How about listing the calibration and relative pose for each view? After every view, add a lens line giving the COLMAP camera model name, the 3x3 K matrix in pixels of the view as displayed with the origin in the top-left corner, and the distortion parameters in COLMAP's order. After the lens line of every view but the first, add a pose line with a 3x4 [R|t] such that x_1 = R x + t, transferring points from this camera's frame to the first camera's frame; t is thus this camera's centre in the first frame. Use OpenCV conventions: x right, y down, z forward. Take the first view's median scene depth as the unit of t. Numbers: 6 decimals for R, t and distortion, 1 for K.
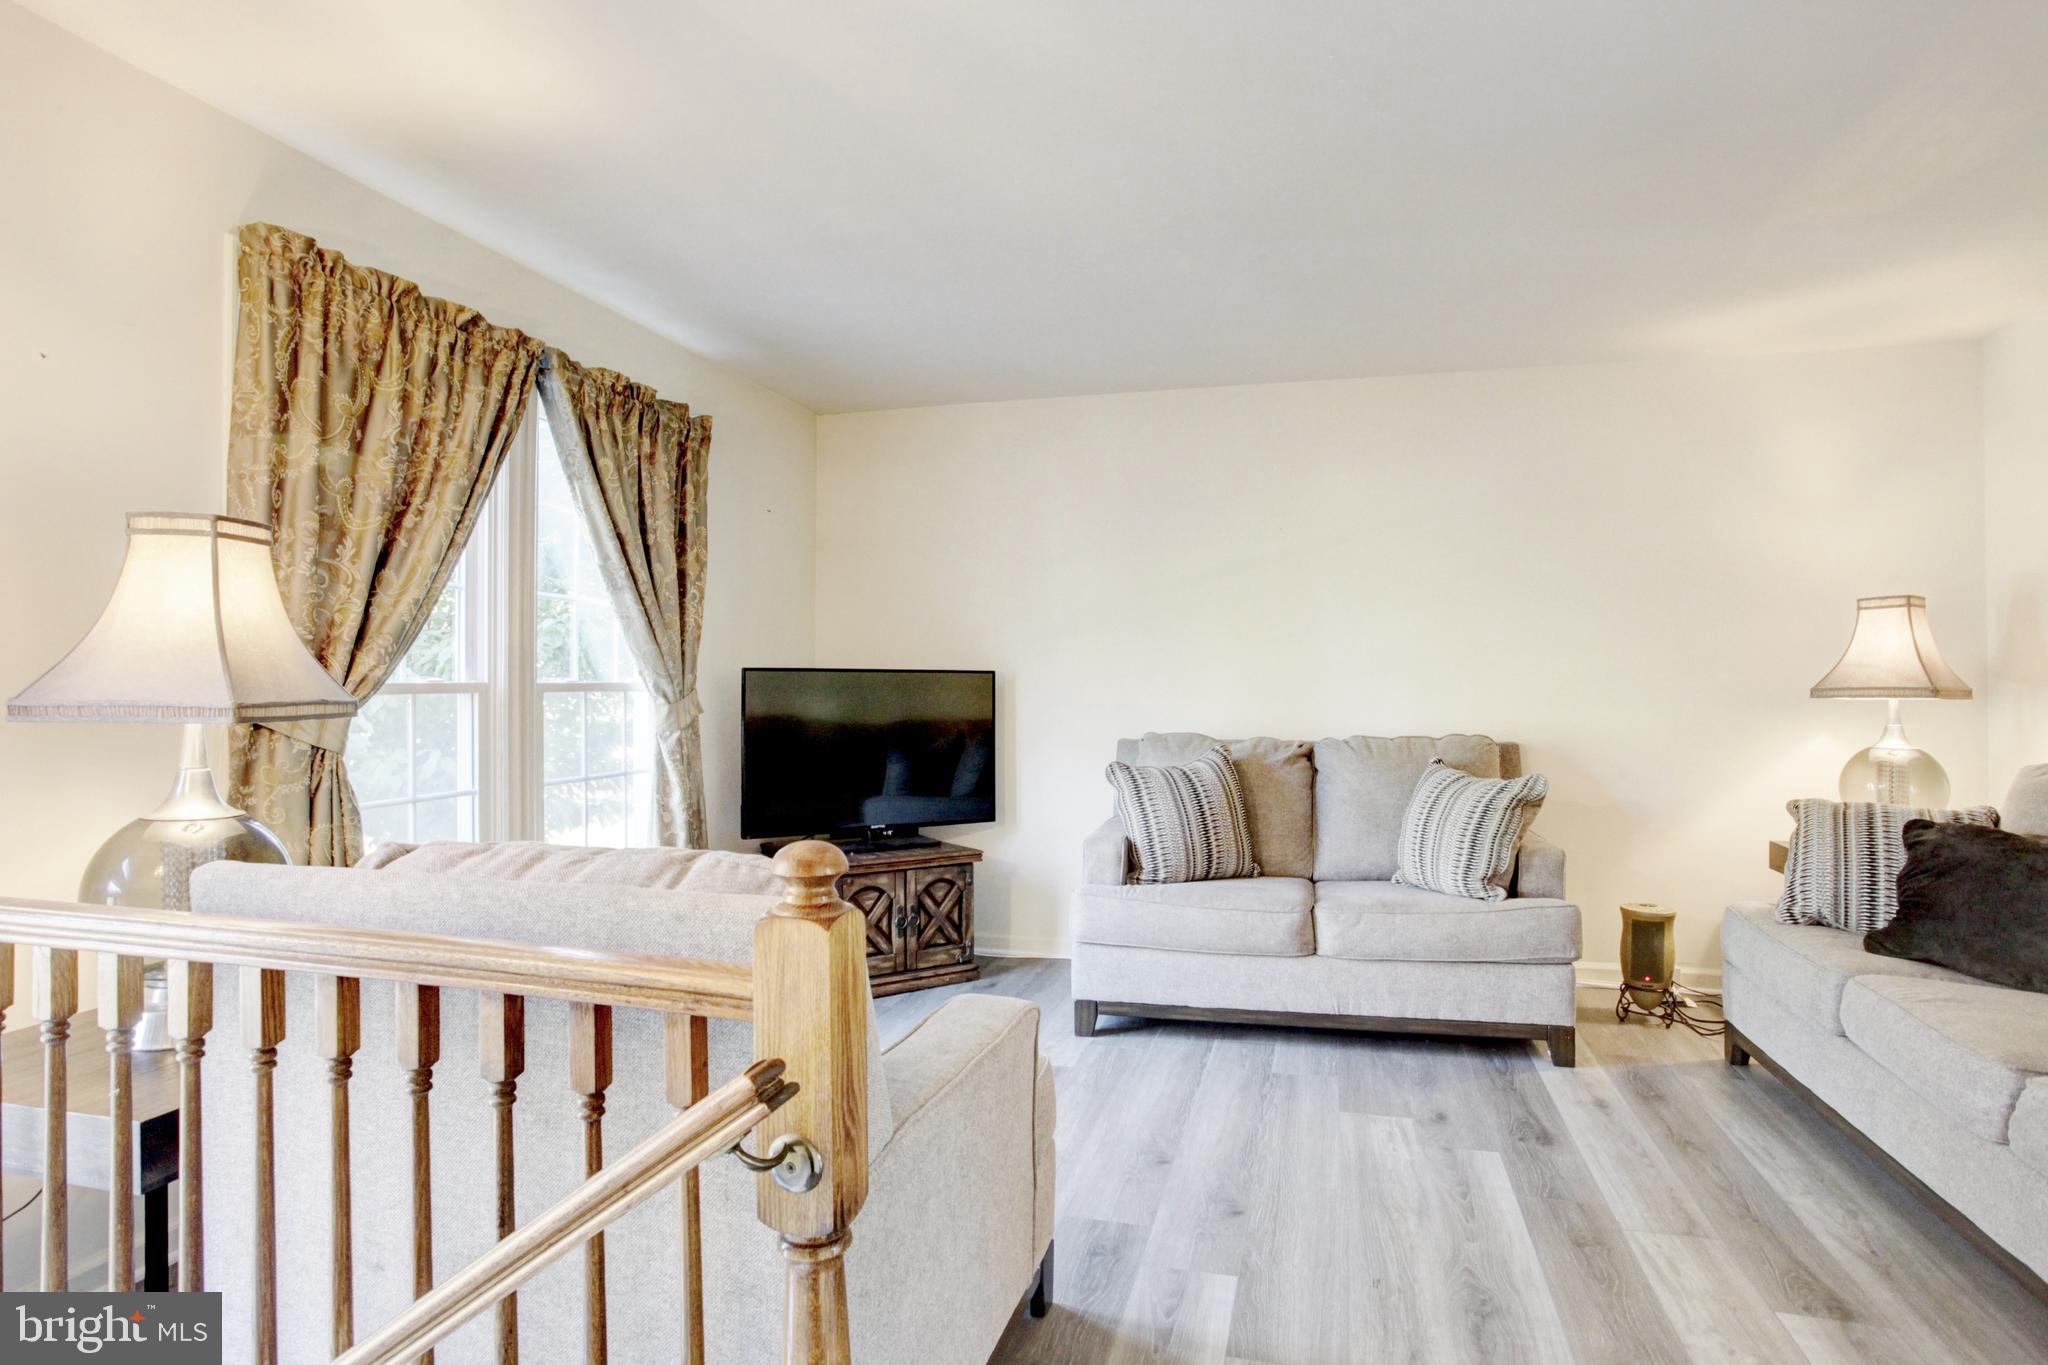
lens RADIAL K [[1114.2, 0, 1024.0], [0, 1114.2, 682.5], [0, 0, 1]] dist [-0.056459, 0.000897]
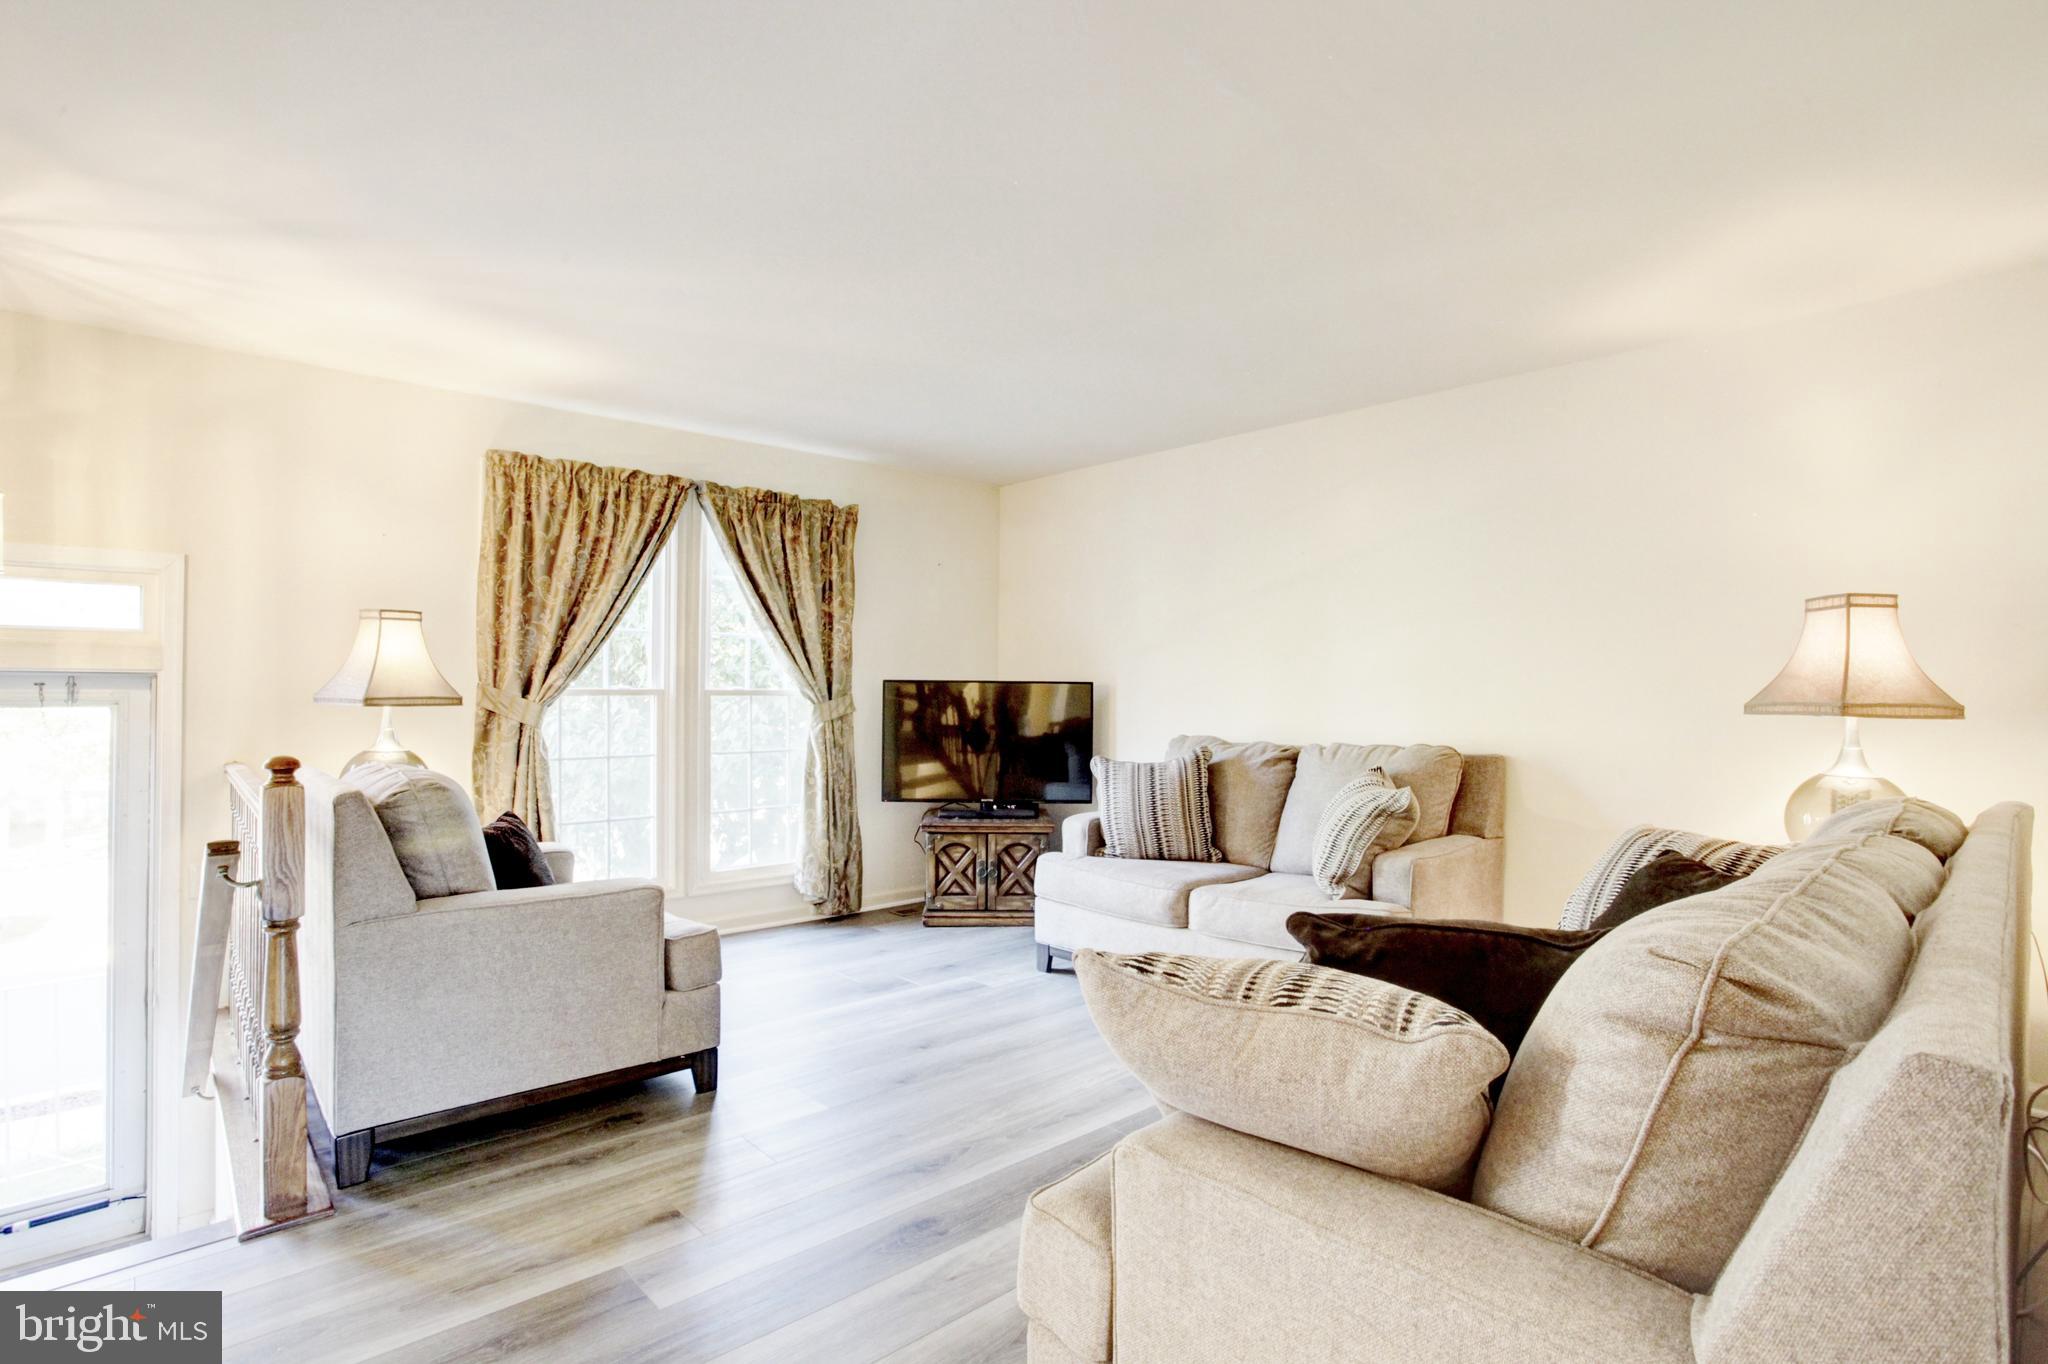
lens RADIAL K [[1004.9, 0, 1024.0], [0, 1004.9, 682.0], [0, 0, 1]] dist [-0.069210, 0.032157]
pose [[0.840210, -0.000030, -0.542261, 0.686011], [-0.005114, 0.999955, -0.007978, -0.001162], [0.542237, 0.009476, 0.840172, 0.030977]]
